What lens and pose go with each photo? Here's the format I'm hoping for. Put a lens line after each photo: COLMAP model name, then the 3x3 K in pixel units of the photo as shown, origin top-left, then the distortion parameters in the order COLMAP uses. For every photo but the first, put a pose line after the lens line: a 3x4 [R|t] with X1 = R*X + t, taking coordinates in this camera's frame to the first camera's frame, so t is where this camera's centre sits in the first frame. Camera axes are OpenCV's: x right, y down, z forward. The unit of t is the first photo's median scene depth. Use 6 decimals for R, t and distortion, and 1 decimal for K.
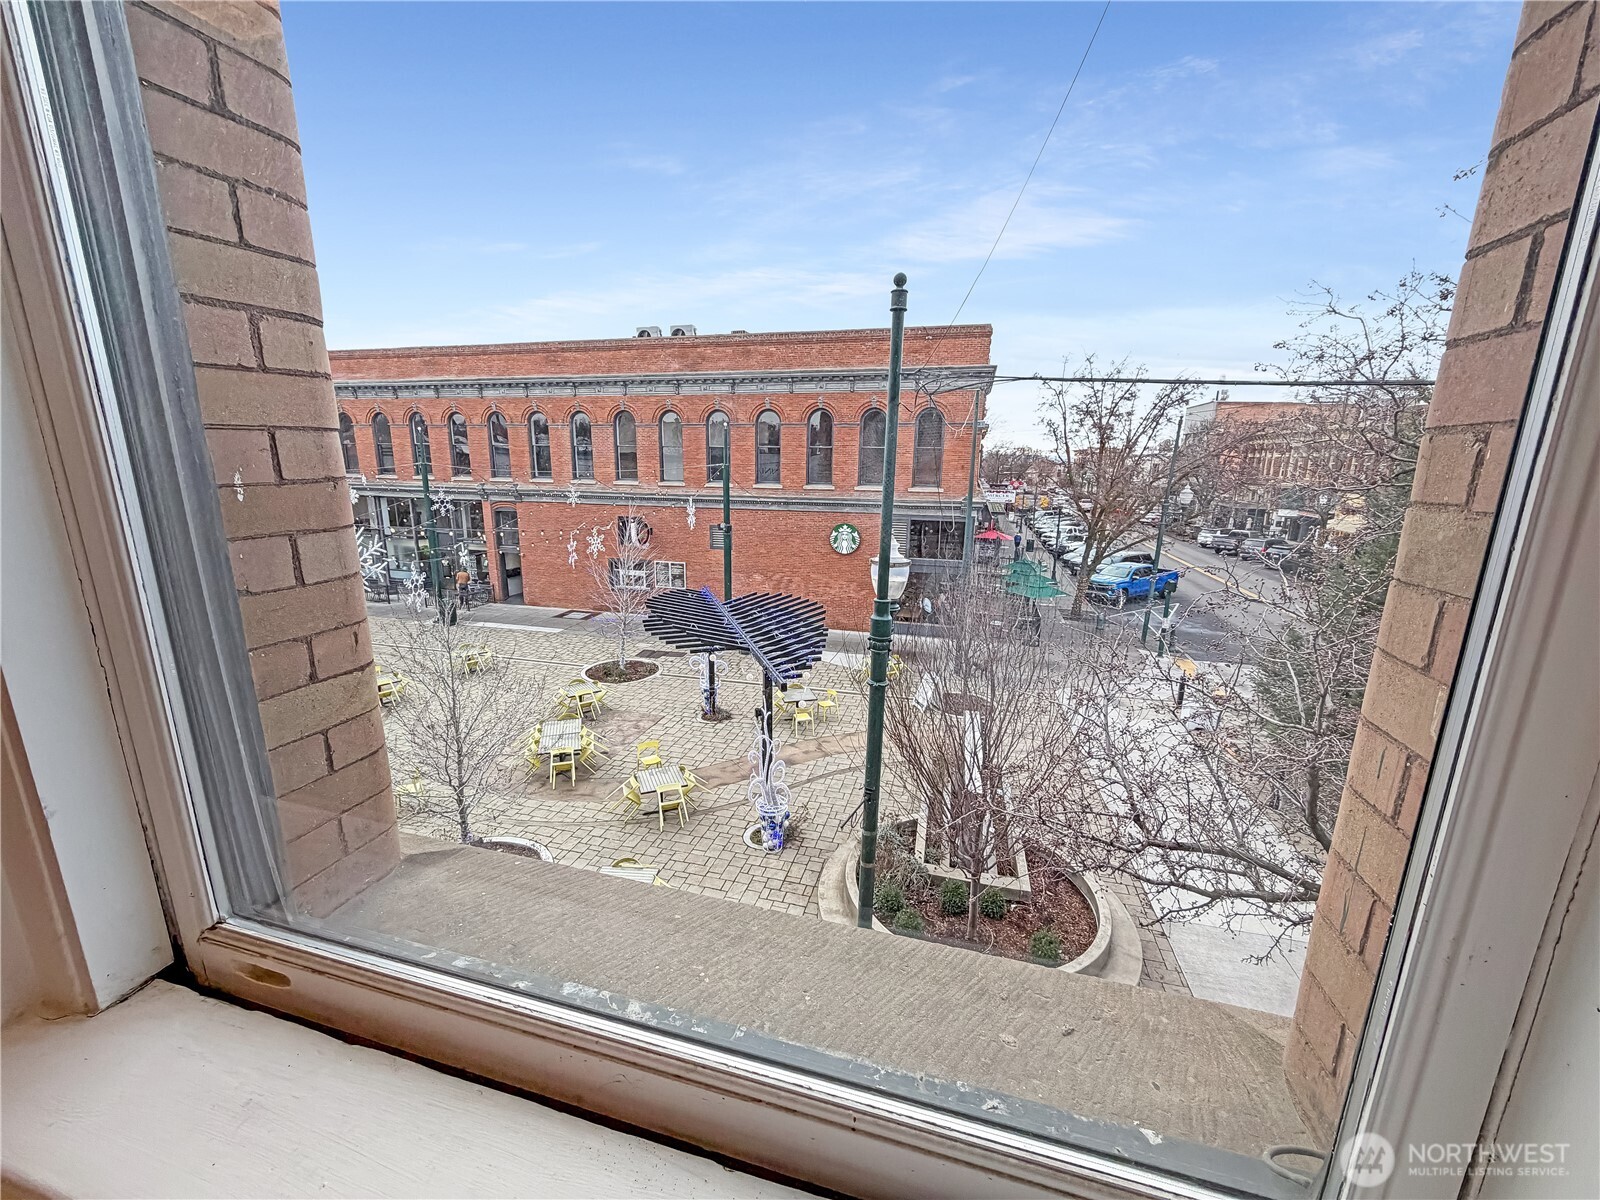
lens RADIAL K [[639.7, 0, 797.7], [0, 639.7, 600.0], [0, 0, 1]] dist [0.002335, -0.000102]
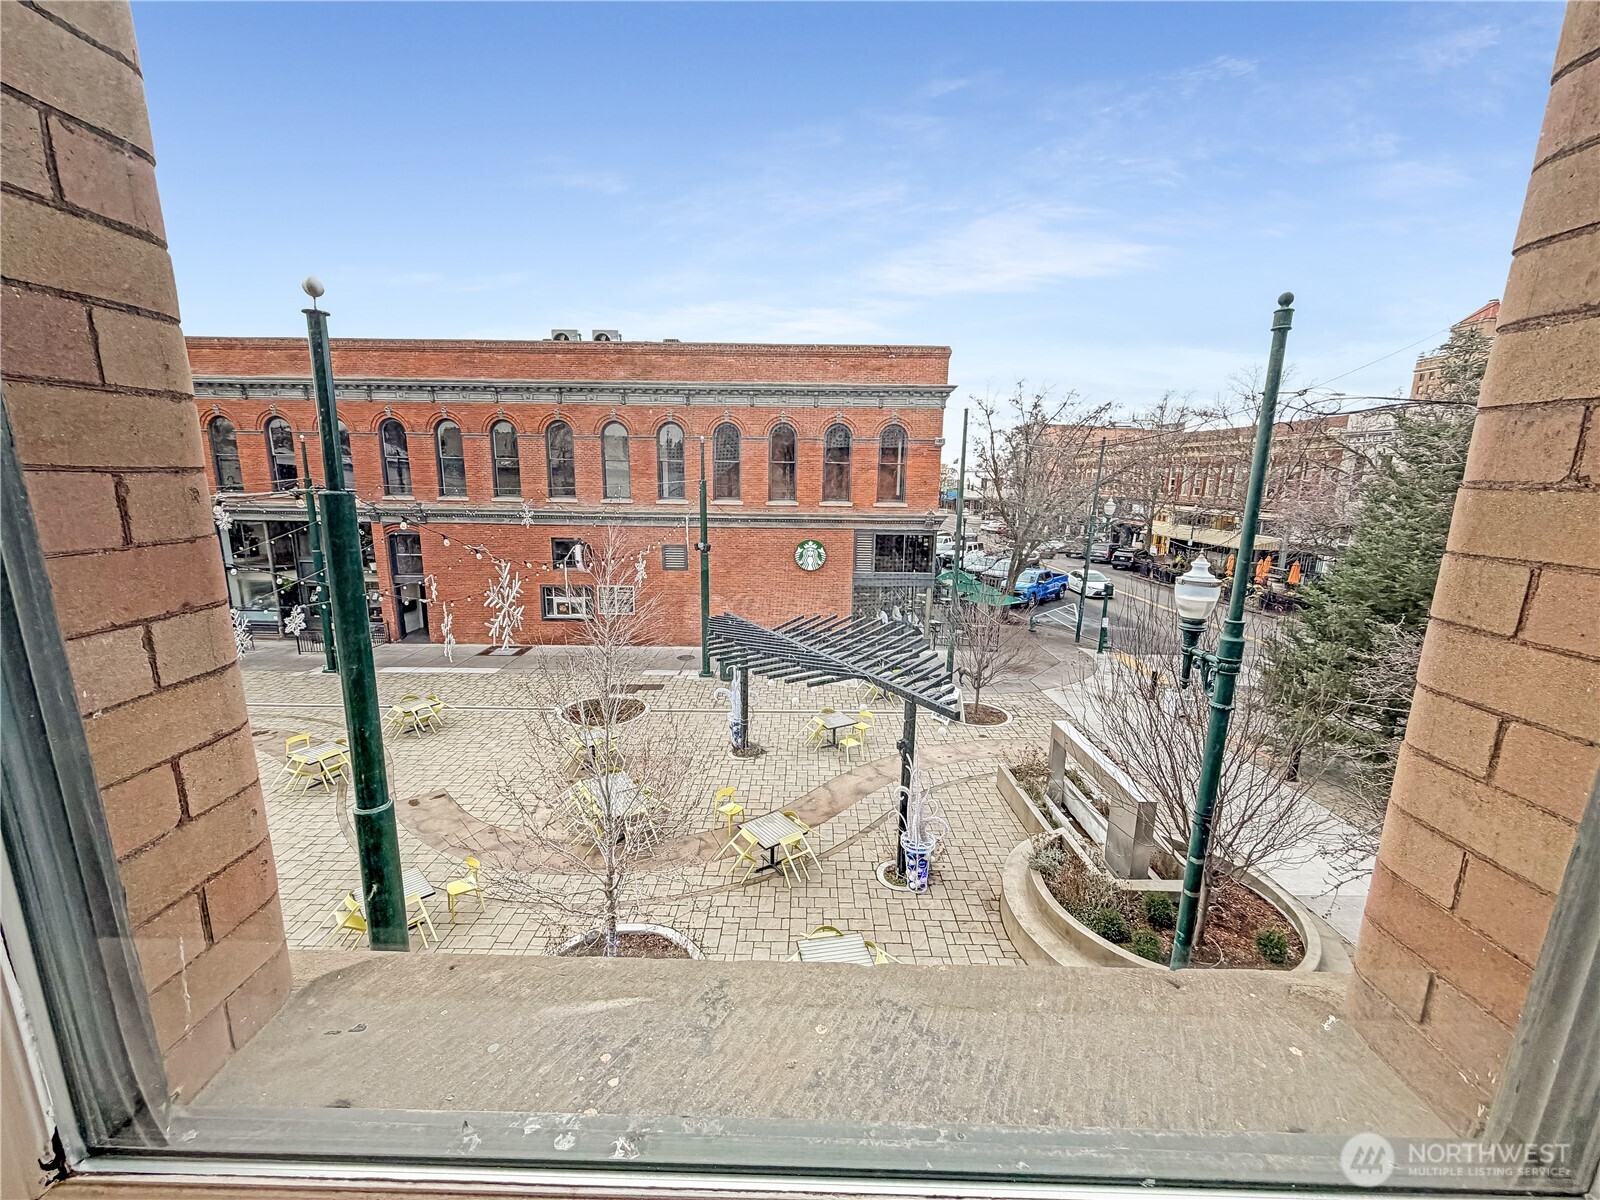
lens RADIAL K [[639.7, 0, 795.6], [0, 639.7, 599.2], [0, 0, 1]] dist [0.002335, -0.000102]
pose [[0.966883, -0.047664, 0.250729, -0.186007], [0.053221, 0.998464, -0.015428, -0.013290], [-0.249609, 0.028261, 0.967934, 0.052491]]
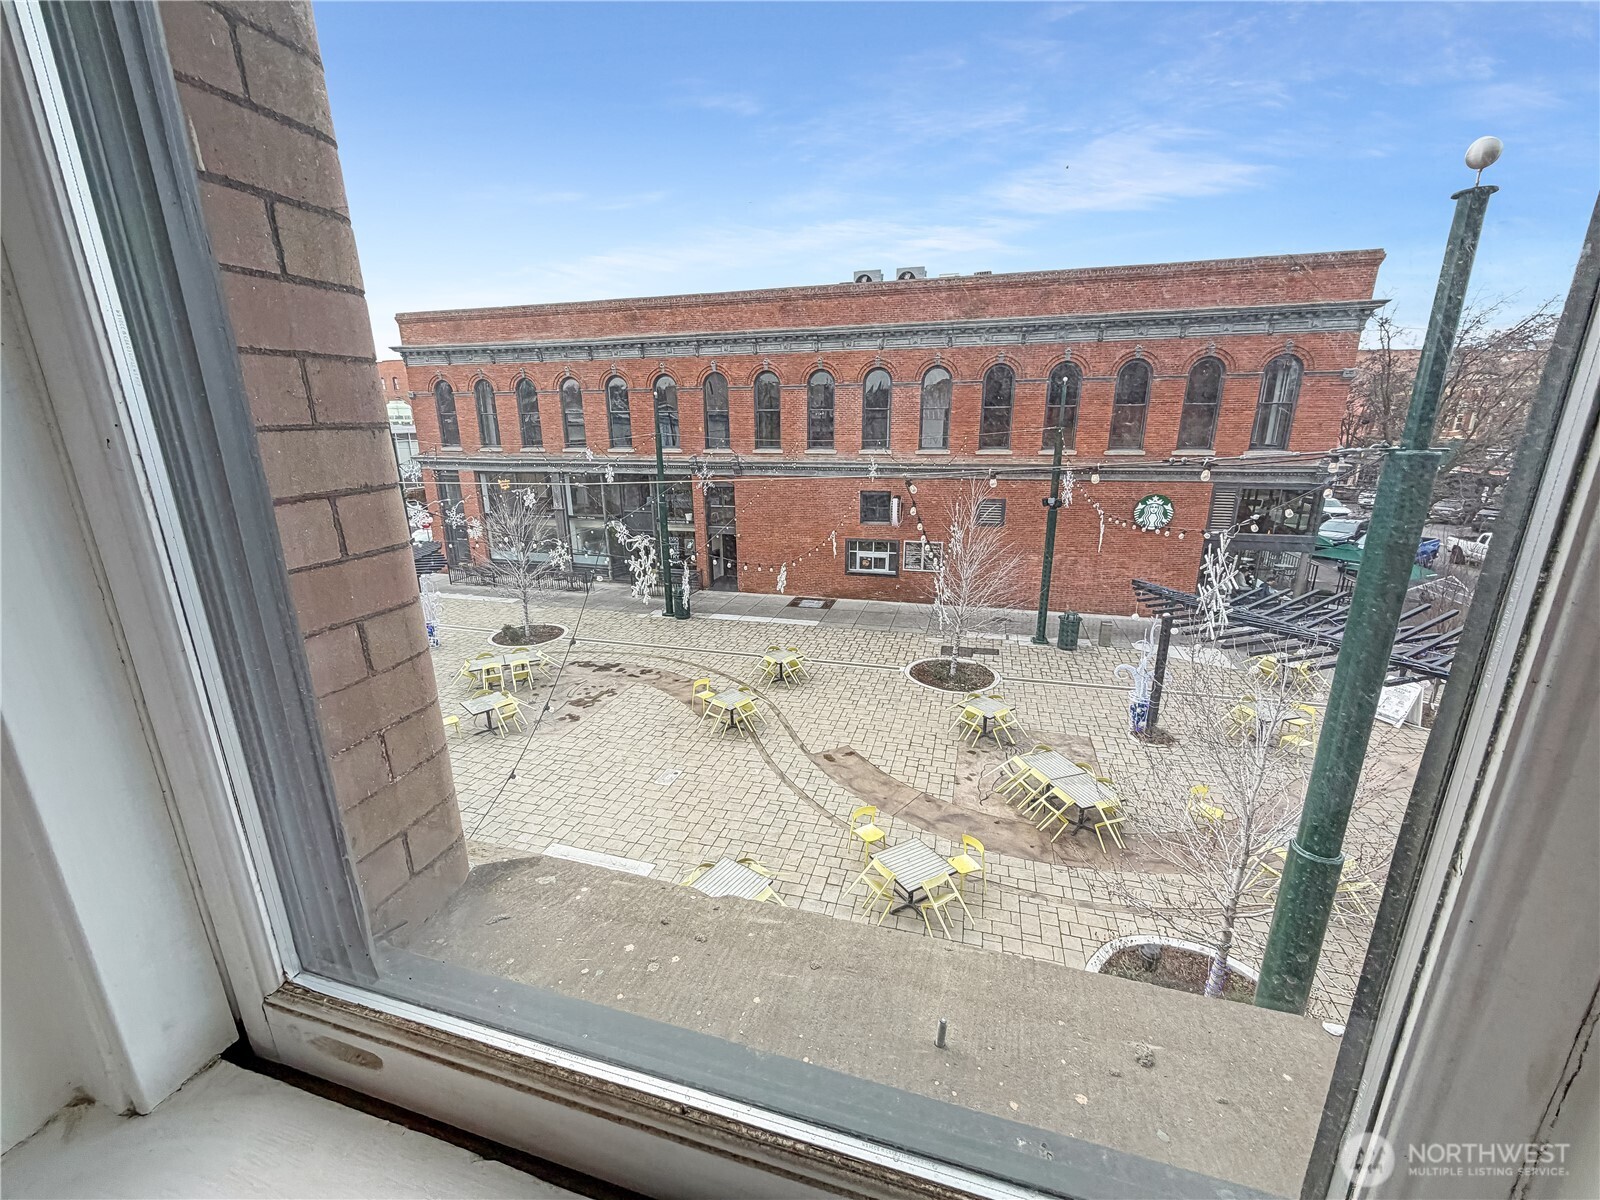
lens RADIAL K [[639.7, 0, 792.1], [0, 639.7, 597.8], [0, 0, 1]] dist [0.002335, -0.000102]
pose [[0.999777, -0.017287, -0.012163, -0.380794], [0.017883, 0.998552, 0.050743, -0.030957], [0.011268, -0.050949, 0.998638, 0.118759]]
